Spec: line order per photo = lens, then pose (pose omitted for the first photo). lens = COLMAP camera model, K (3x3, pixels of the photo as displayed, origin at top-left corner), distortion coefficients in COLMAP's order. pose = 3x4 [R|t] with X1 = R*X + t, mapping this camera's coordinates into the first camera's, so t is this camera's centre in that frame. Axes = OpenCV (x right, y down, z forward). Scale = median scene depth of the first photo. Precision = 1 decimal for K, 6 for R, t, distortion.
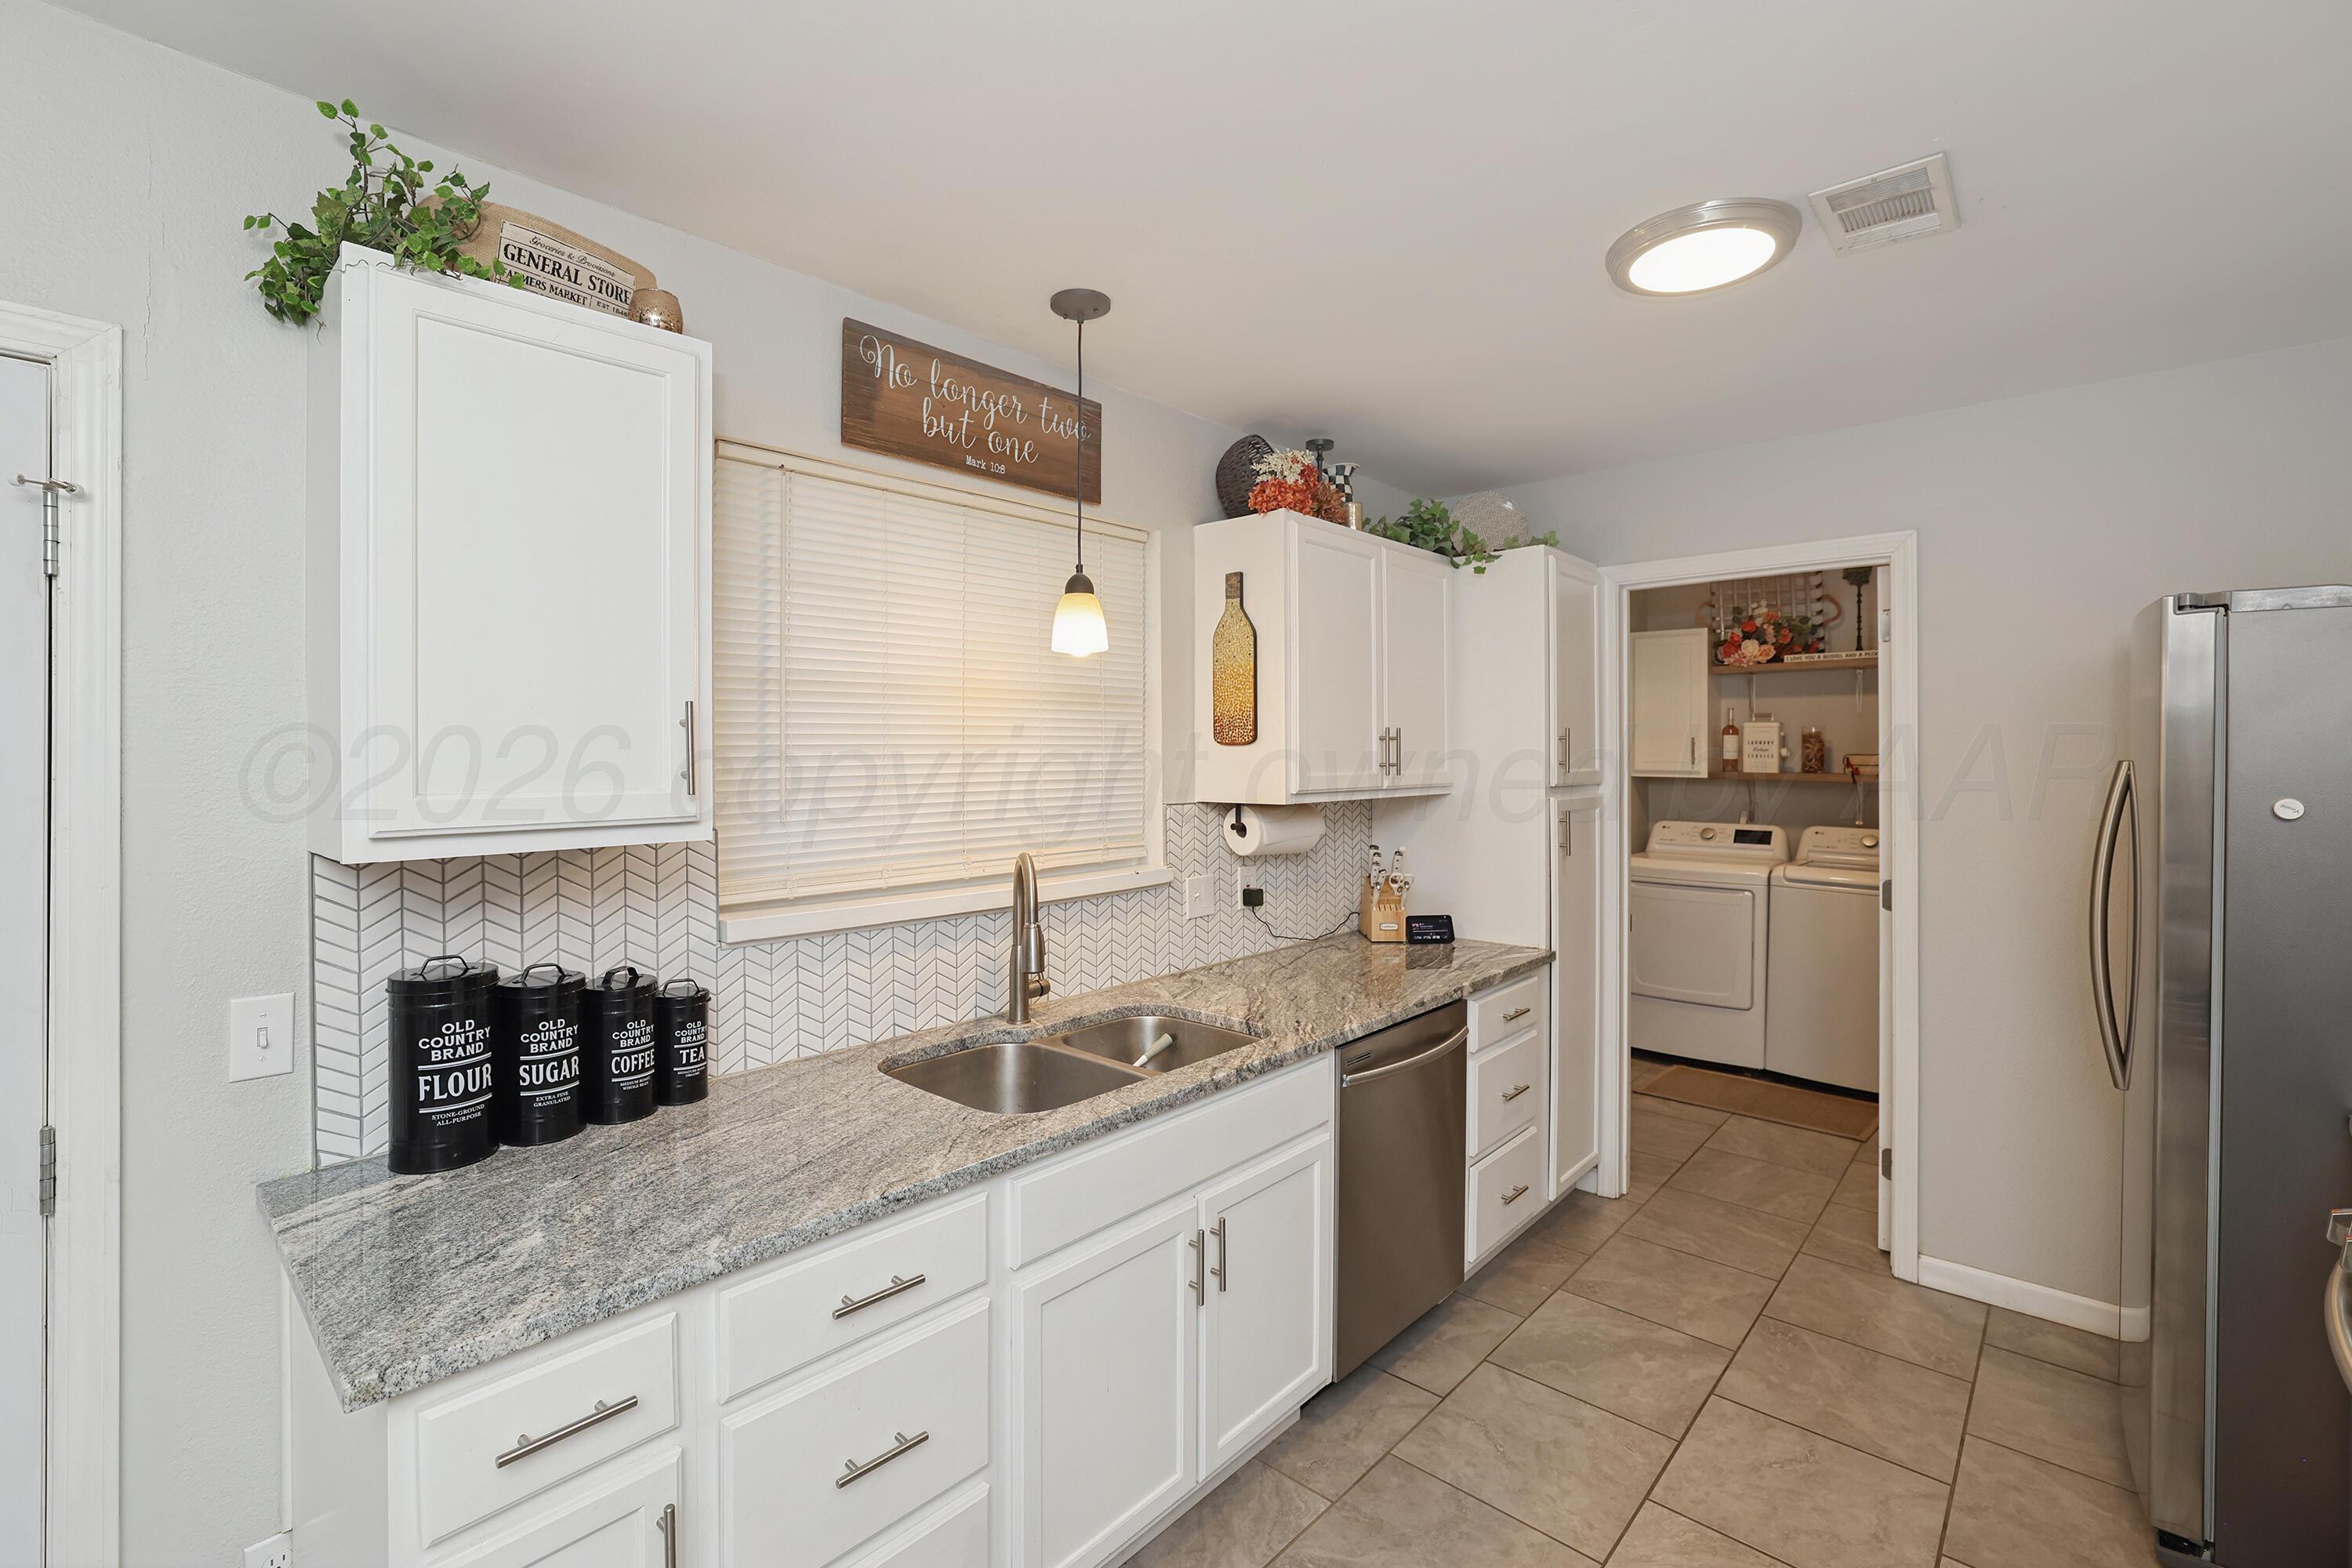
lens RADIAL K [[1026.6, 0, 1164.1], [0, 1026.6, 753.0], [0, 0, 1]] dist [-0.046250, 0.014954]
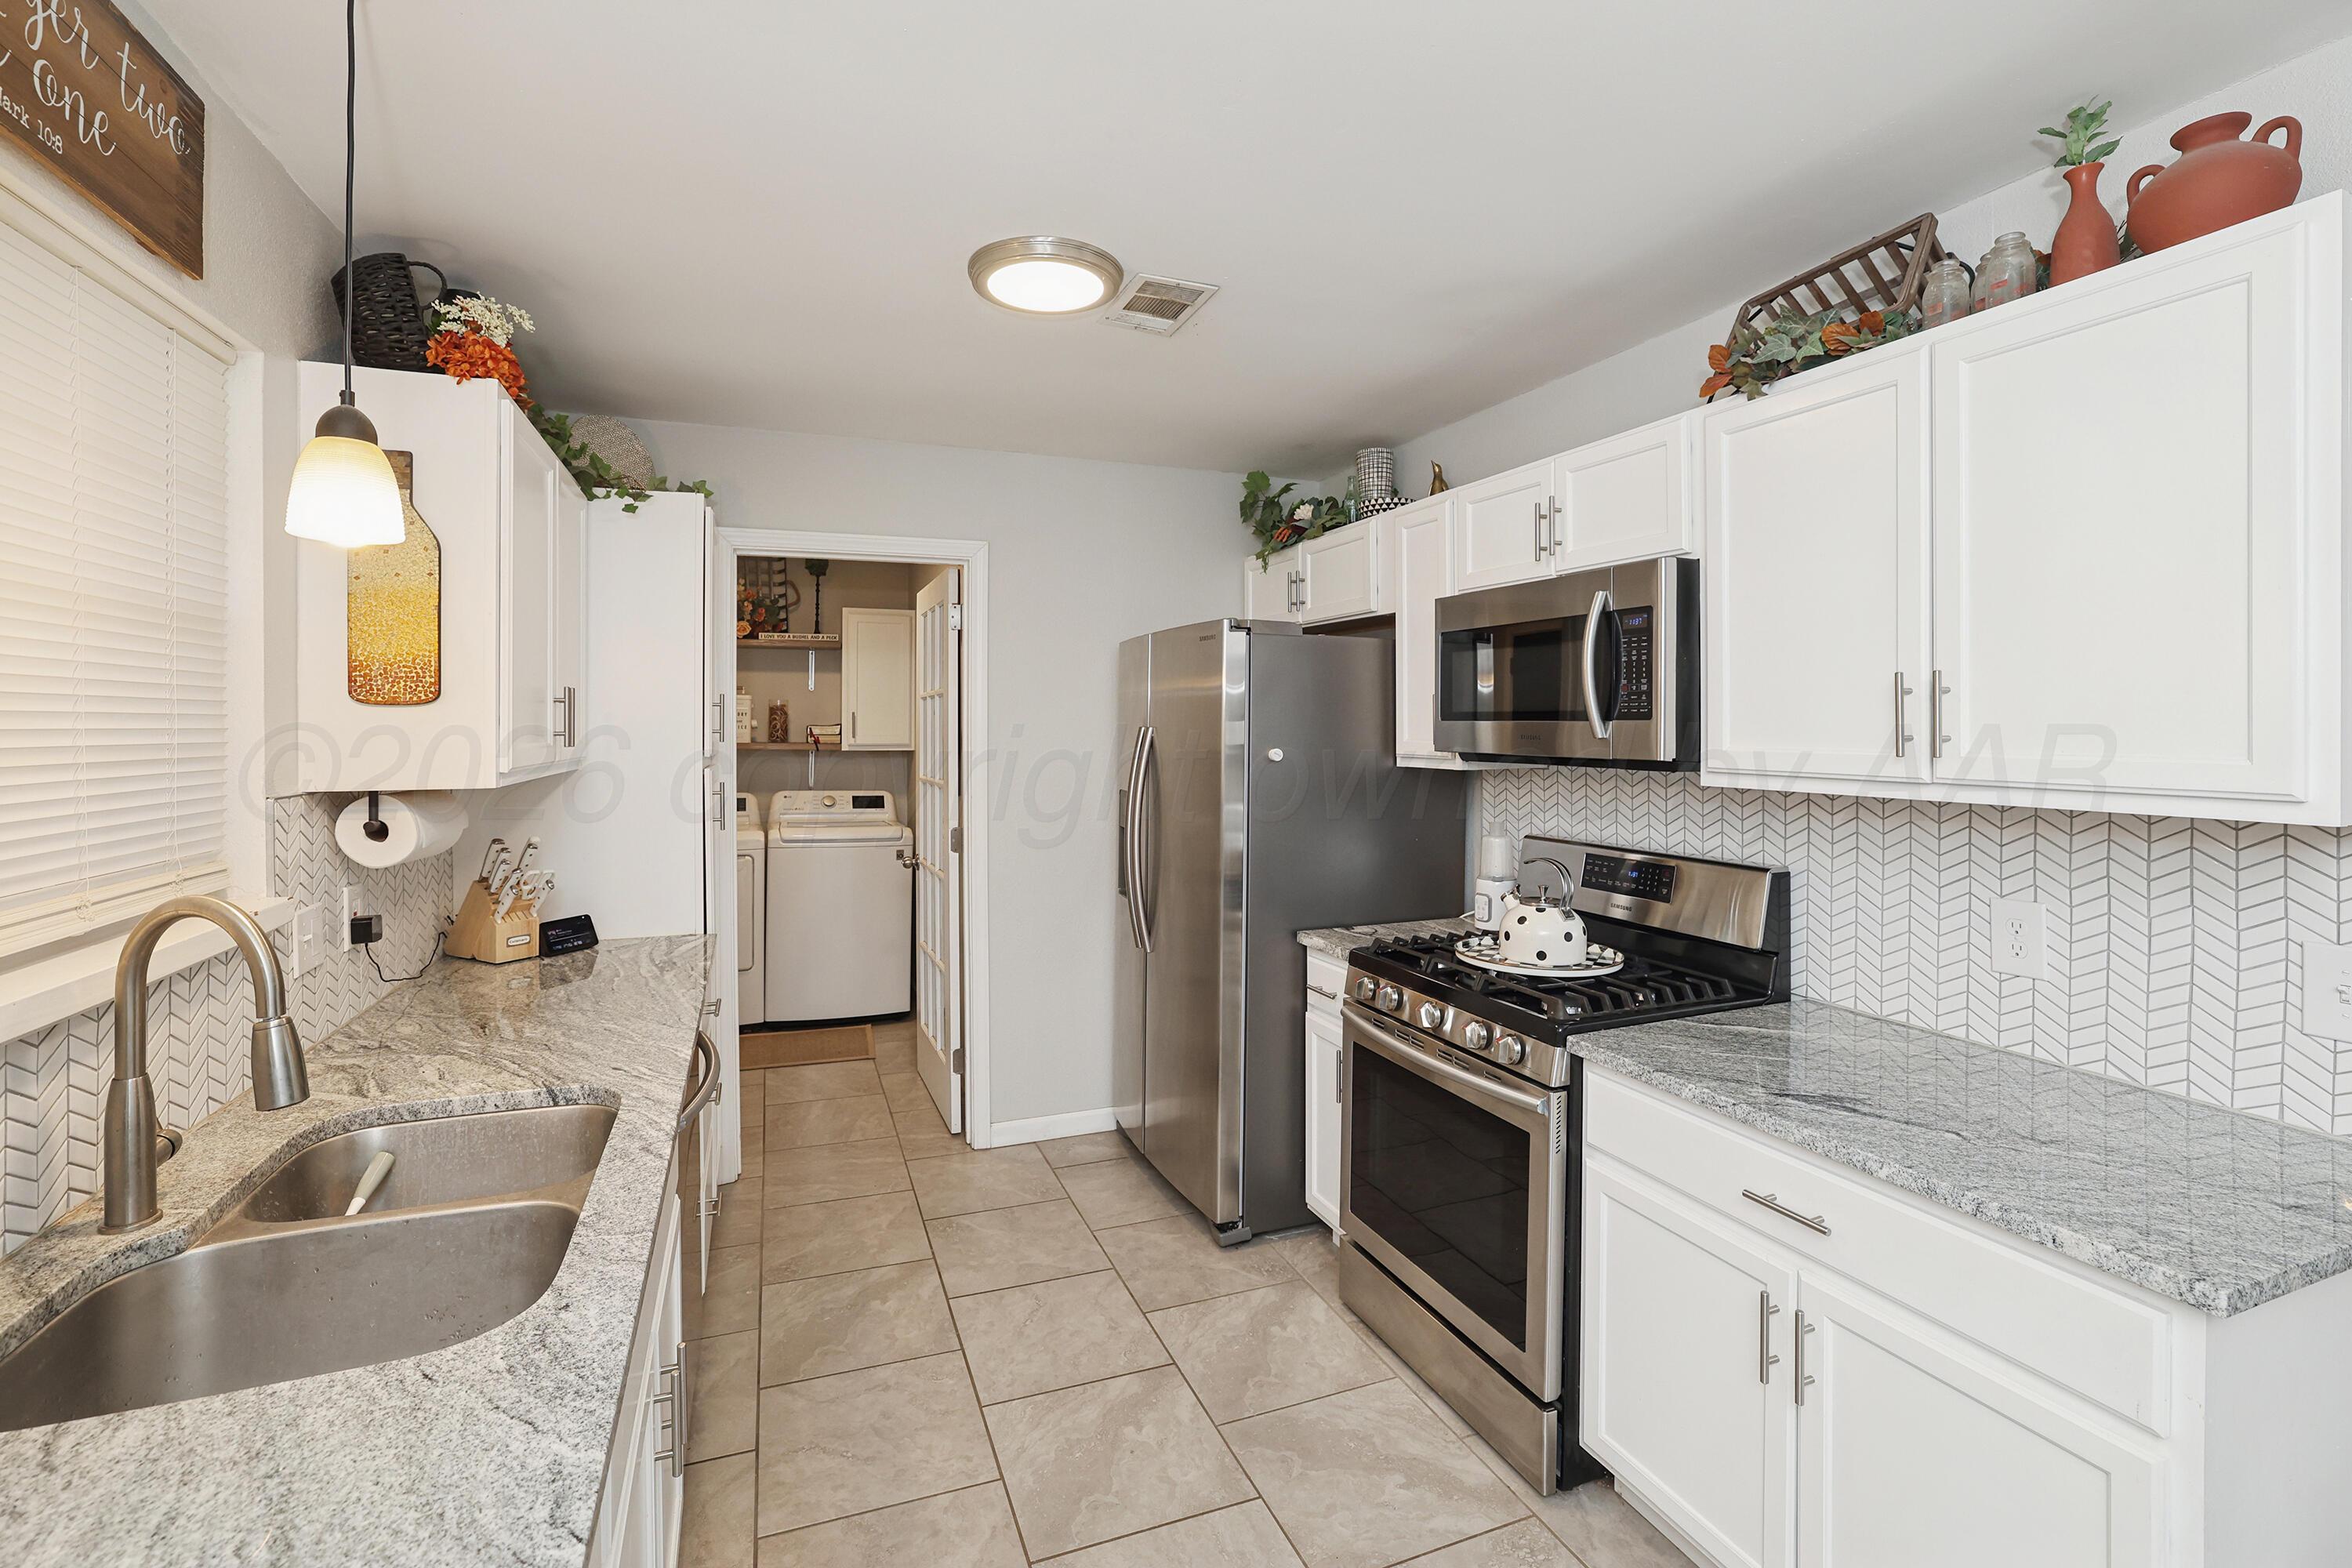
lens RADIAL K [[1026.6, 0, 1169.8], [0, 1026.6, 731.1], [0, 0, 1]] dist [-0.046250, 0.014954]
pose [[0.442971, -0.002207, 0.896533, -0.349890], [-0.001112, 0.999995, 0.003011, 0.008376], [-0.896535, -0.002331, 0.442966, 0.289920]]
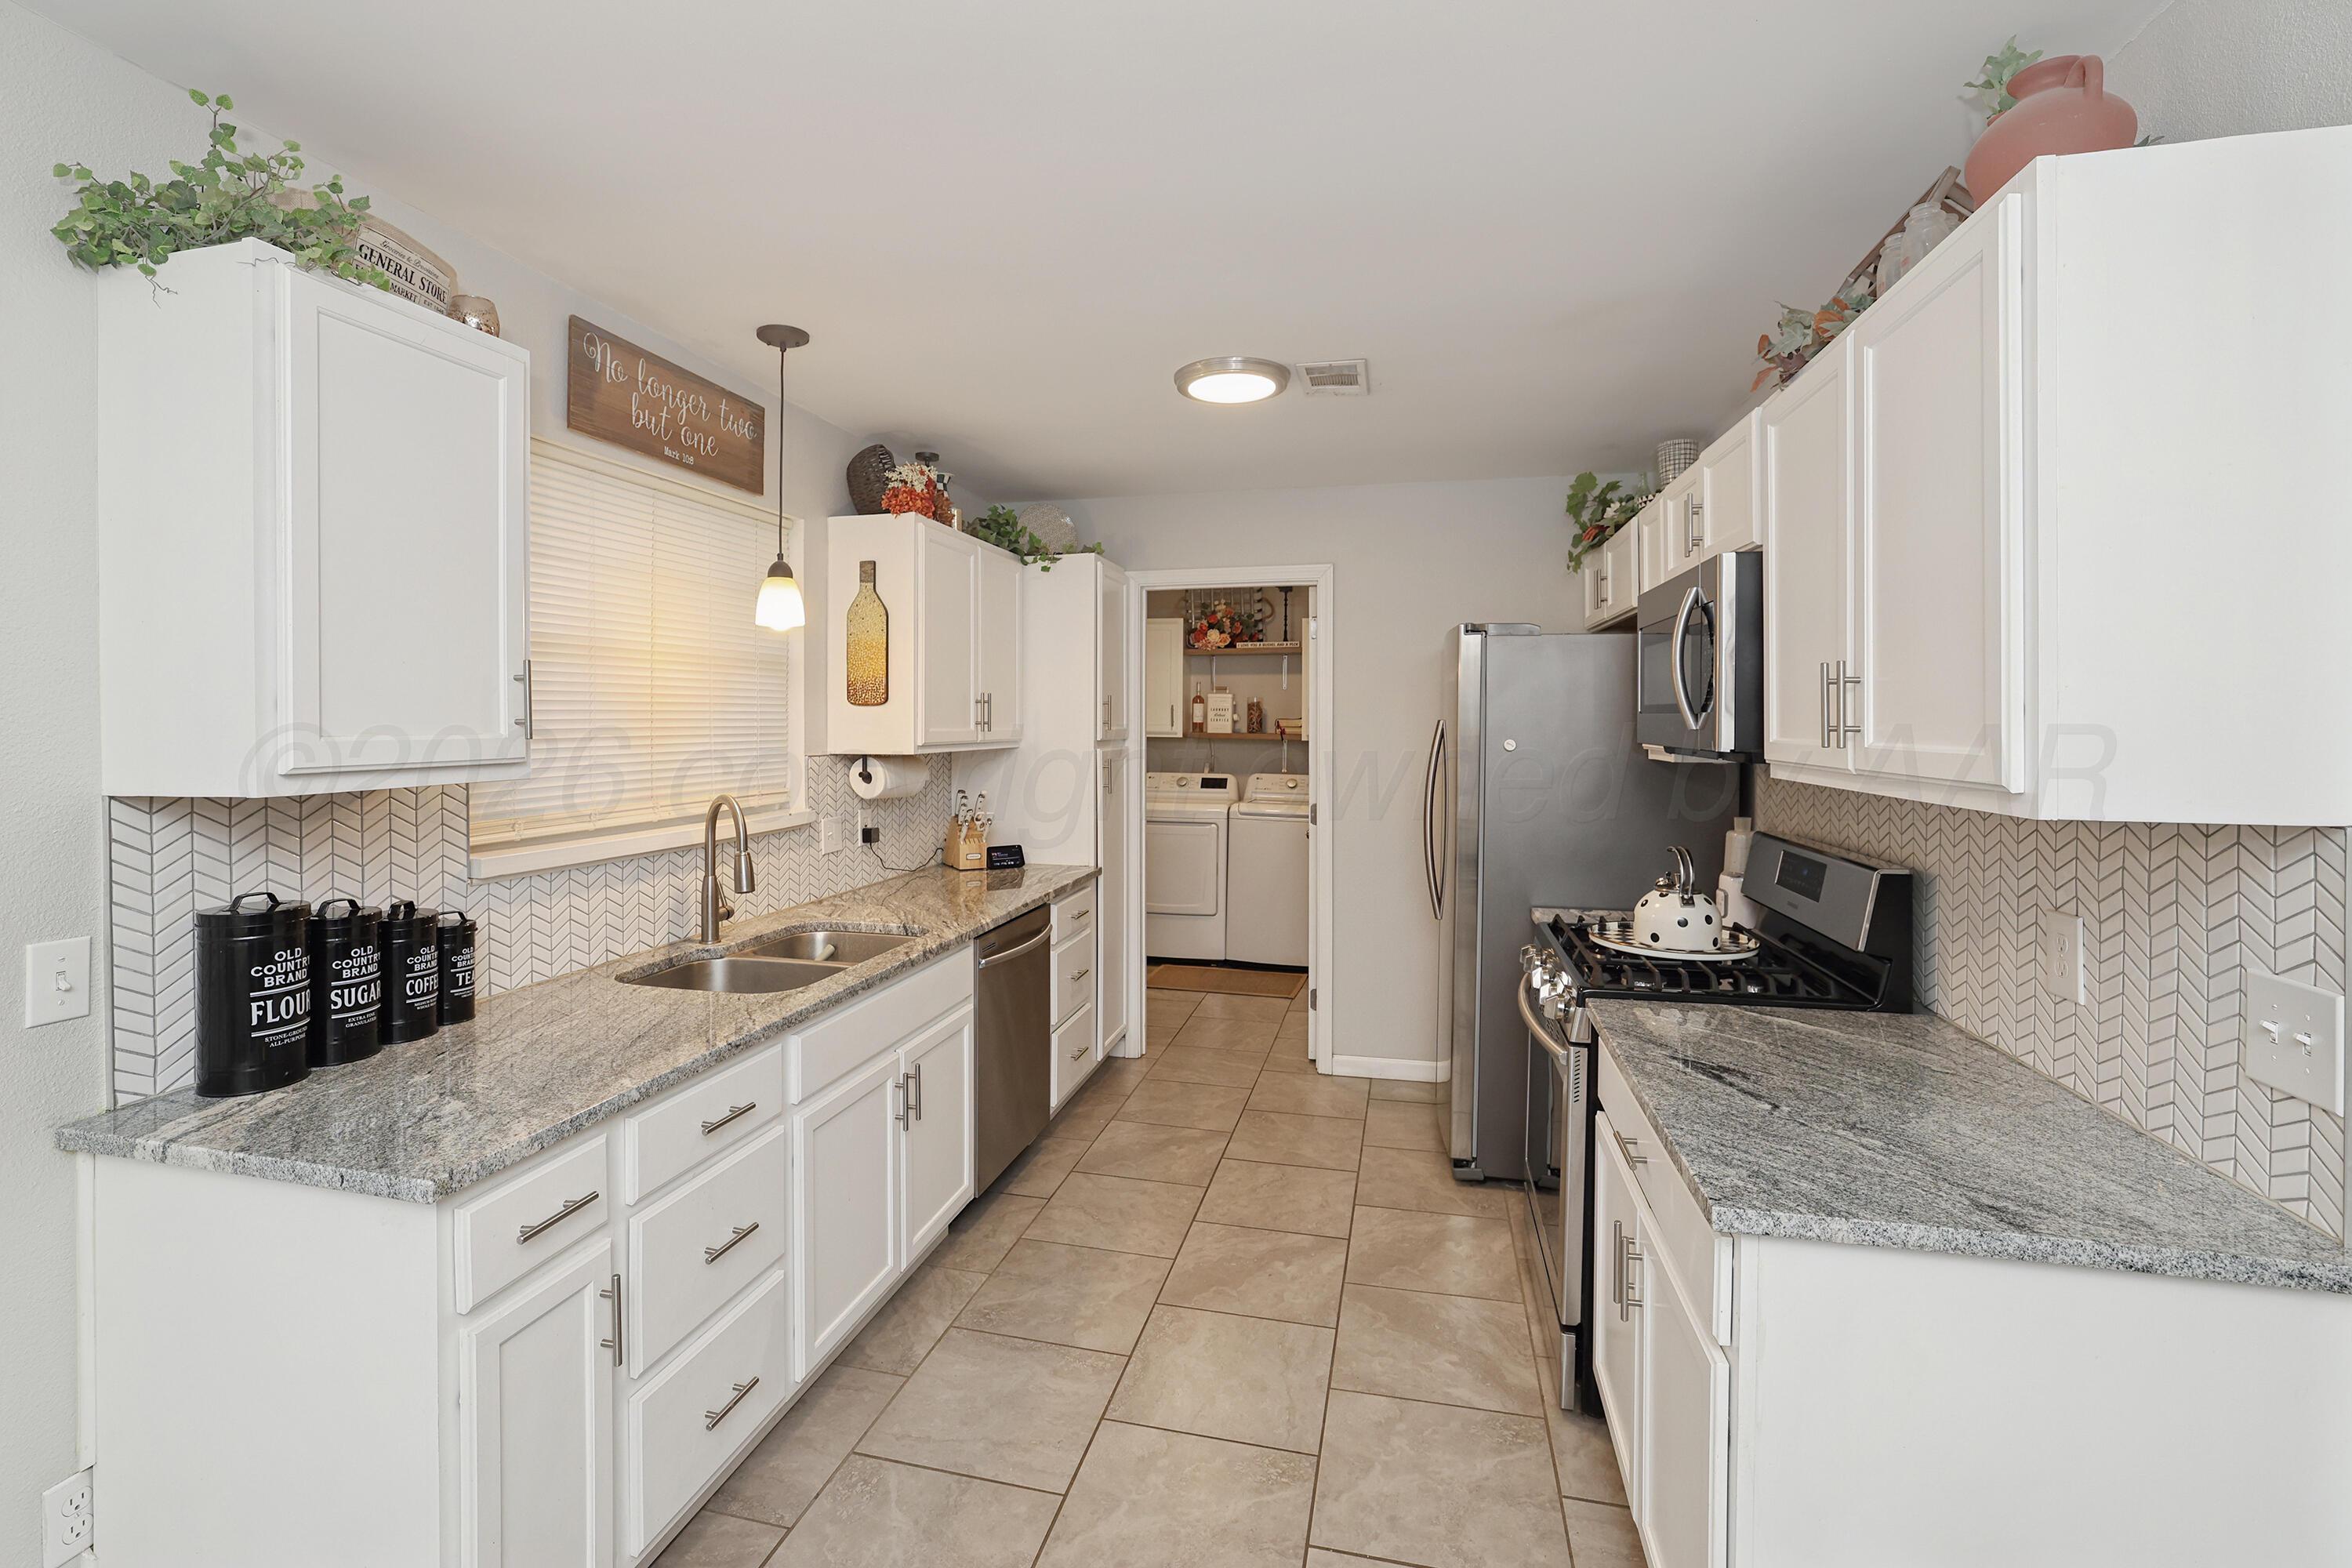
lens RADIAL K [[1026.6, 0, 1163.0], [0, 1026.6, 728.5], [0, 0, 1]] dist [-0.046250, 0.014954]
pose [[0.873582, 0.000052, 0.486677, -0.245283], [-0.003788, 0.999970, 0.006694, 0.011407], [-0.486662, -0.007691, 0.873557, -0.239714]]
